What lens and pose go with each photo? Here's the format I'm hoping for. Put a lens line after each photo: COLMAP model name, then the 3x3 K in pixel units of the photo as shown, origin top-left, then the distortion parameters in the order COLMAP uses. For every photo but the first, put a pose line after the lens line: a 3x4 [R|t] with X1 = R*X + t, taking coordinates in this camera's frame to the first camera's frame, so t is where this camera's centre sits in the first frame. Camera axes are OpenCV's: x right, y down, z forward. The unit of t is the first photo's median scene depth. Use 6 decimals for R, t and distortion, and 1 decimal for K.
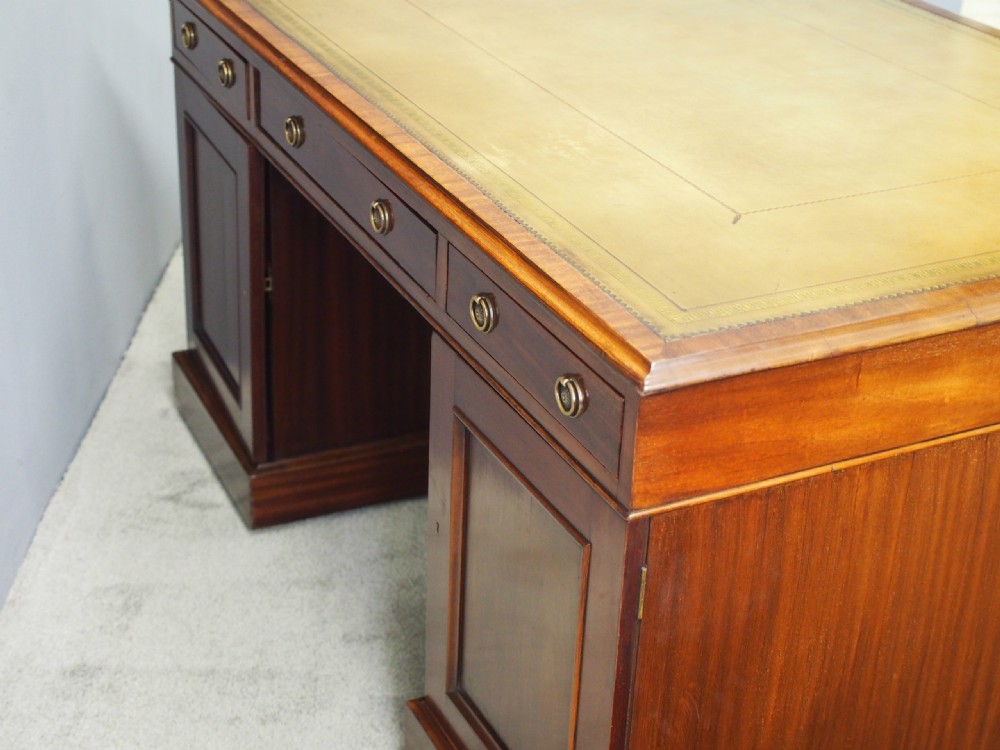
lens RADIAL K [[1612.3, 0, 500.0], [0, 1612.3, 375.0], [0, 0, 1]] dist [0.013560, 0.109768]
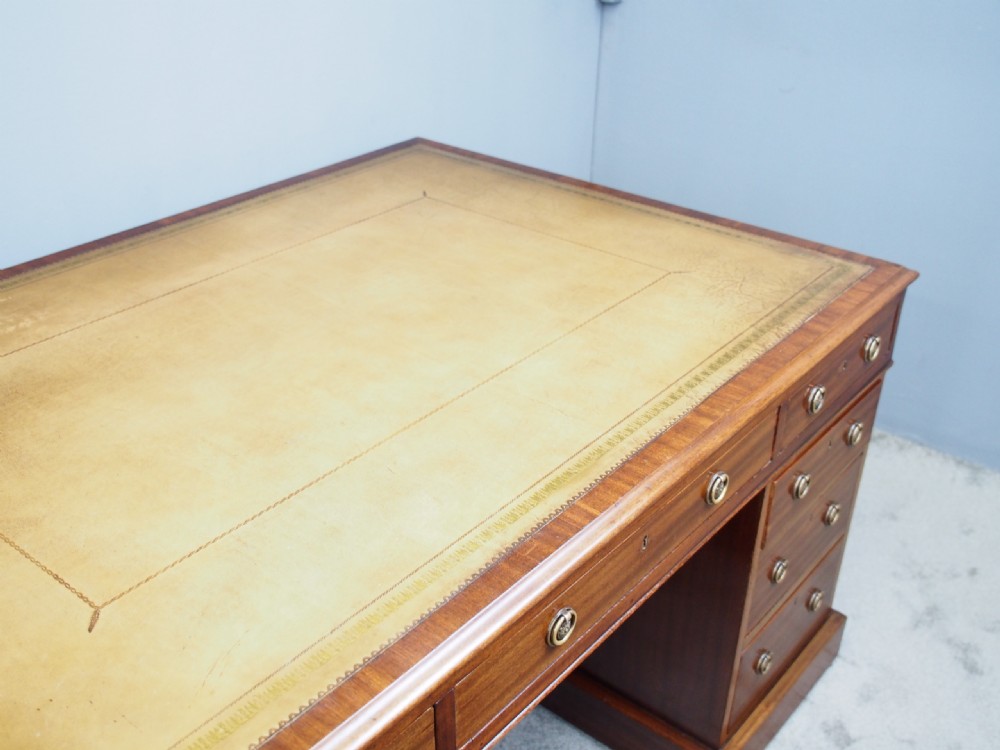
lens RADIAL K [[1056.9, 0, 500.0], [0, 1056.9, 375.0], [0, 0, 1]] dist [0.002393, 0.002117]
pose [[0.415619, 0.419779, -0.806875, 0.756404], [-0.423719, 0.874341, 0.236622, -0.405283], [0.804813, 0.243543, 0.541261, 0.813297]]
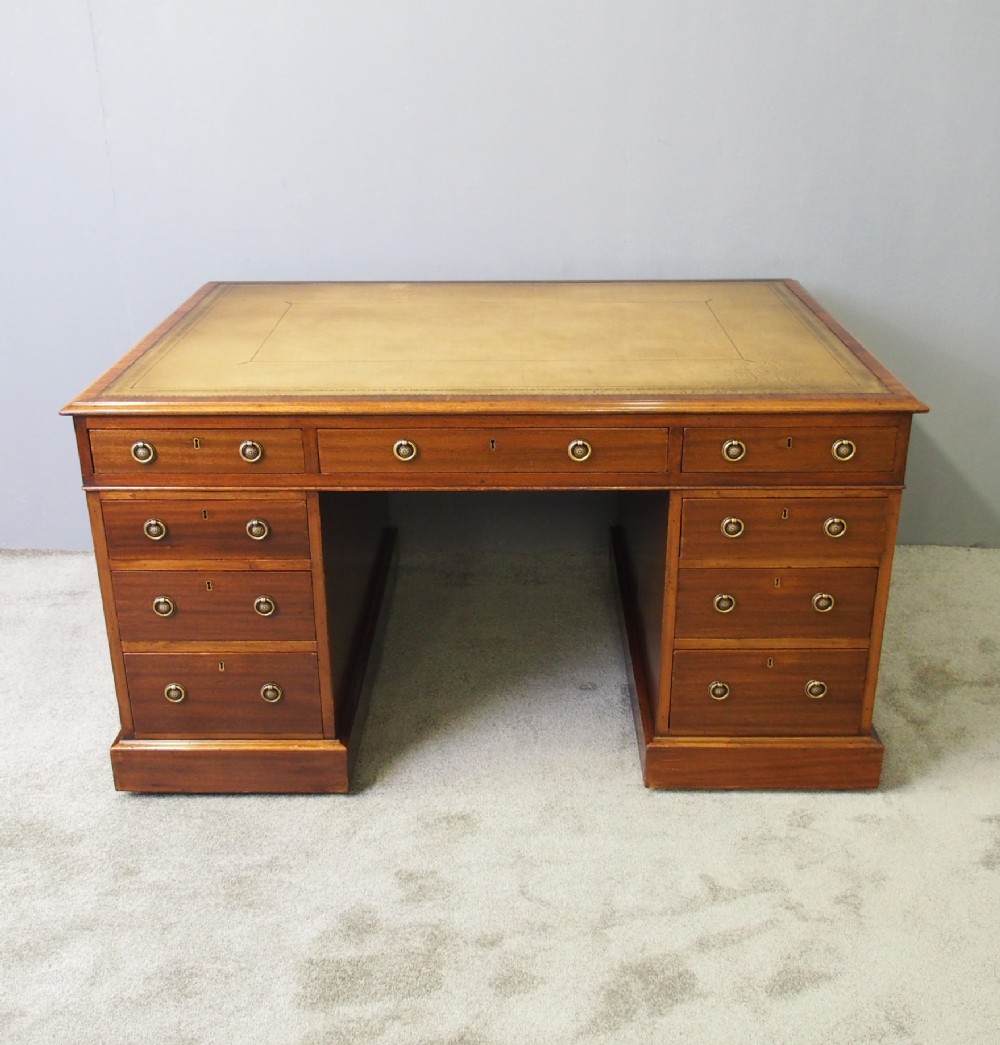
lens RADIAL K [[1188.5, 0, 500.0], [0, 1188.5, 522.5], [0, 0, 1]] dist [0.020833, 0.028336]
pose [[-0.450052, 0.322411, -0.832769, 1.262617], [-0.426141, 0.741981, 0.517560, -0.720970], [0.784766, 0.587806, -0.196538, 1.462252]]
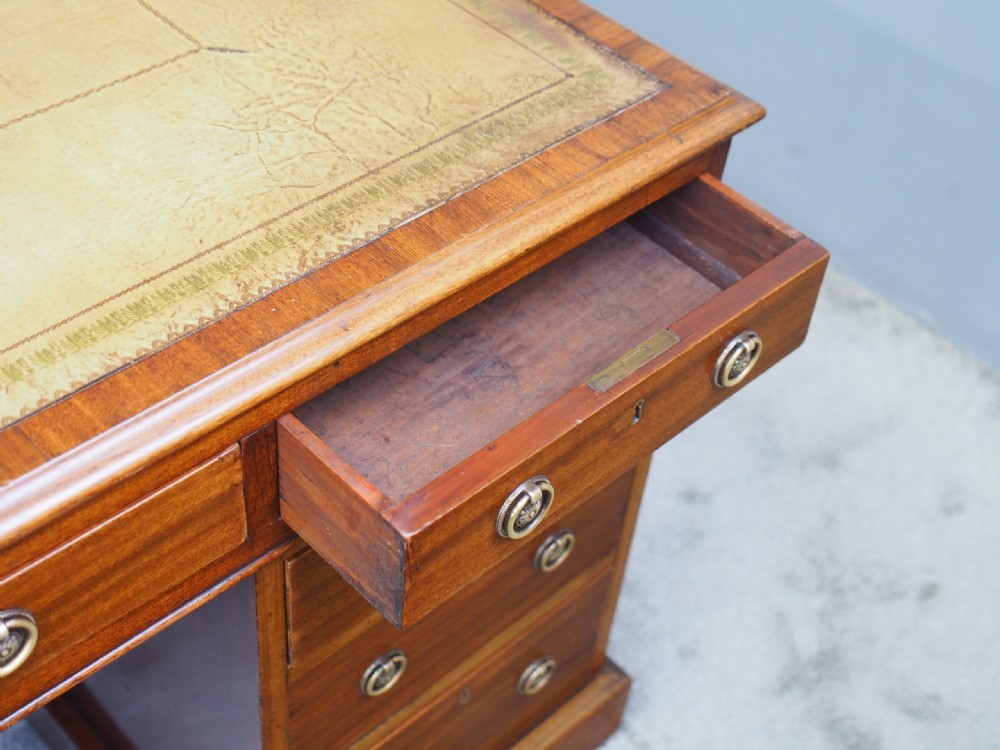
lens RADIAL K [[1456.3, 0, 501.0], [0, 1456.3, 355.4], [0, 0, 1]] dist [-0.014846, -0.043998]
pose [[0.304932, 0.651857, -0.694334, 0.581731], [-0.505082, 0.728771, 0.462369, -0.543483], [0.807409, 0.209704, 0.551467, 1.157043]]
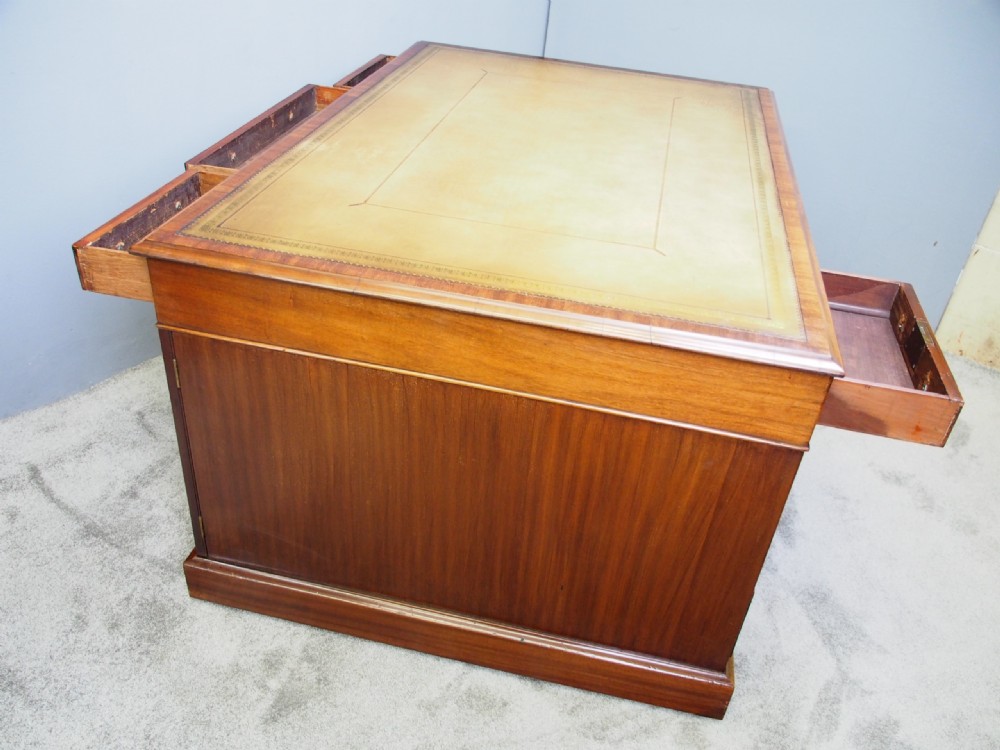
lens RADIAL K [[848.0, 0, 503.6], [0, 848.0, 390.0], [0, 0, 1]] dist [-0.072622, -0.002978]
pose [[0.788656, 0.375048, -0.487196, 0.636552], [-0.334331, 0.926608, 0.172108, -0.099973], [0.515988, 0.027151, 0.856165, 0.287176]]
